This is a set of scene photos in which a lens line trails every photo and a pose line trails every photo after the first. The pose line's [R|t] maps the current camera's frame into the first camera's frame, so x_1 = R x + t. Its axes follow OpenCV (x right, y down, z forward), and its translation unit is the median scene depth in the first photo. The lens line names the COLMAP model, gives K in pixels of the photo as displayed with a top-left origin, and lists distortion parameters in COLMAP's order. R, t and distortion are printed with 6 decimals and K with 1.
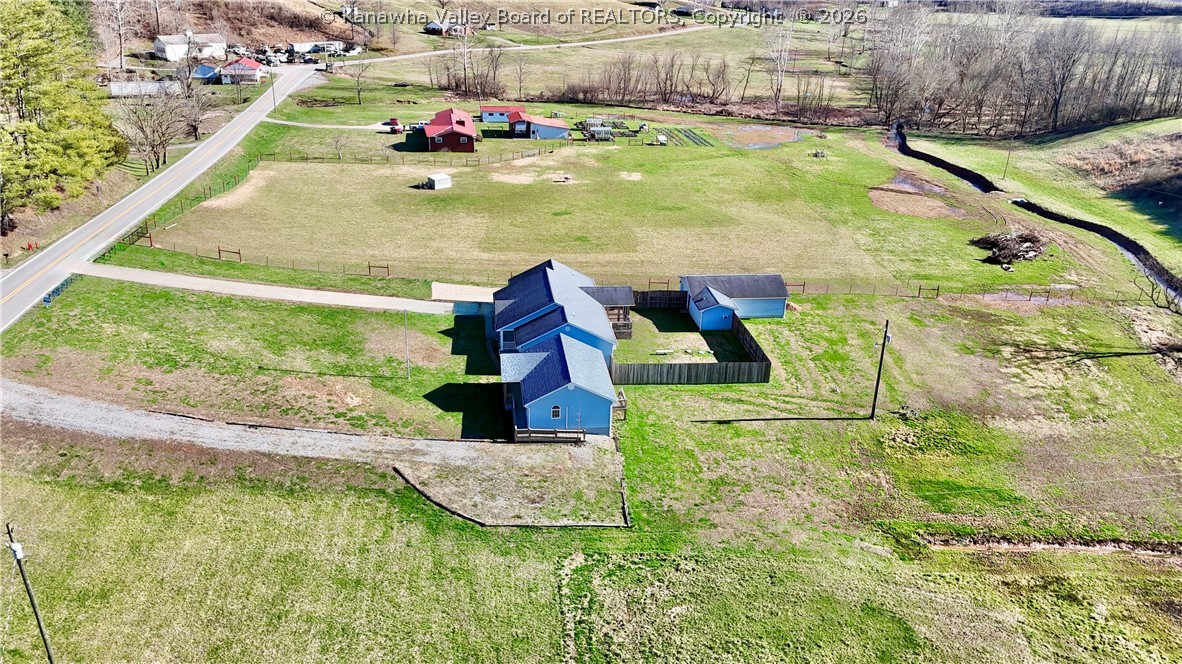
lens RADIAL K [[863.4, 0, 591.0], [0, 863.4, 332.0], [0, 0, 1]] dist [0.094205, -0.114805]
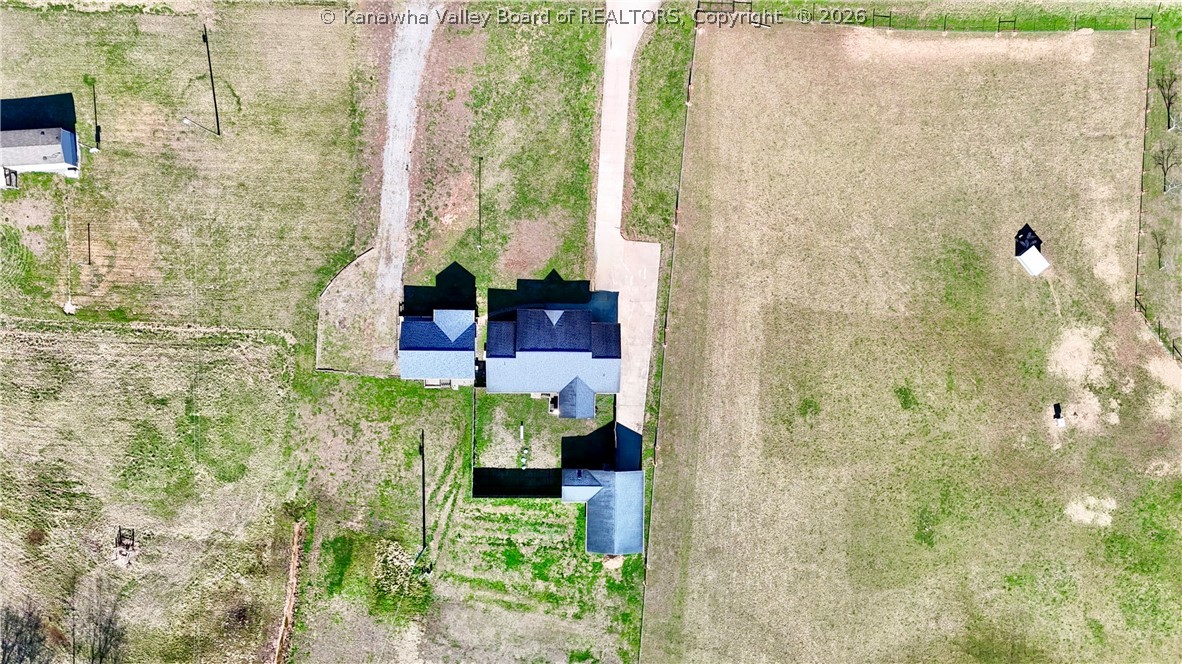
lens RADIAL K [[863.4, 0, 591.0], [0, 863.4, 332.0], [0, 0, 1]] dist [0.094205, -0.114805]
pose [[-0.136014, 0.989880, -0.040469, -0.035739], [-0.440551, -0.023845, 0.897411, -1.417496], [0.887364, 0.139889, 0.439336, 0.532609]]
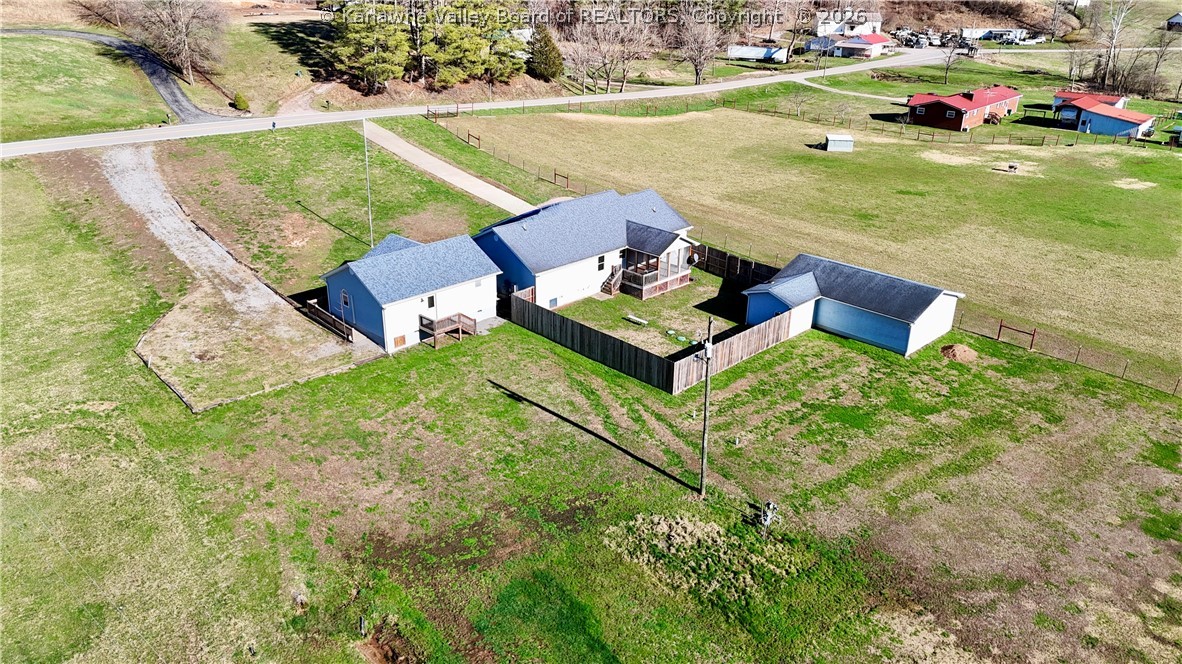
lens RADIAL K [[863.4, 0, 591.0], [0, 863.4, 332.0], [0, 0, 1]] dist [0.094205, -0.114805]
pose [[0.620006, 0.292057, -0.728213, 0.659860], [-0.313223, 0.943104, 0.111561, -0.039766], [0.719363, 0.158925, 0.676210, 0.554834]]
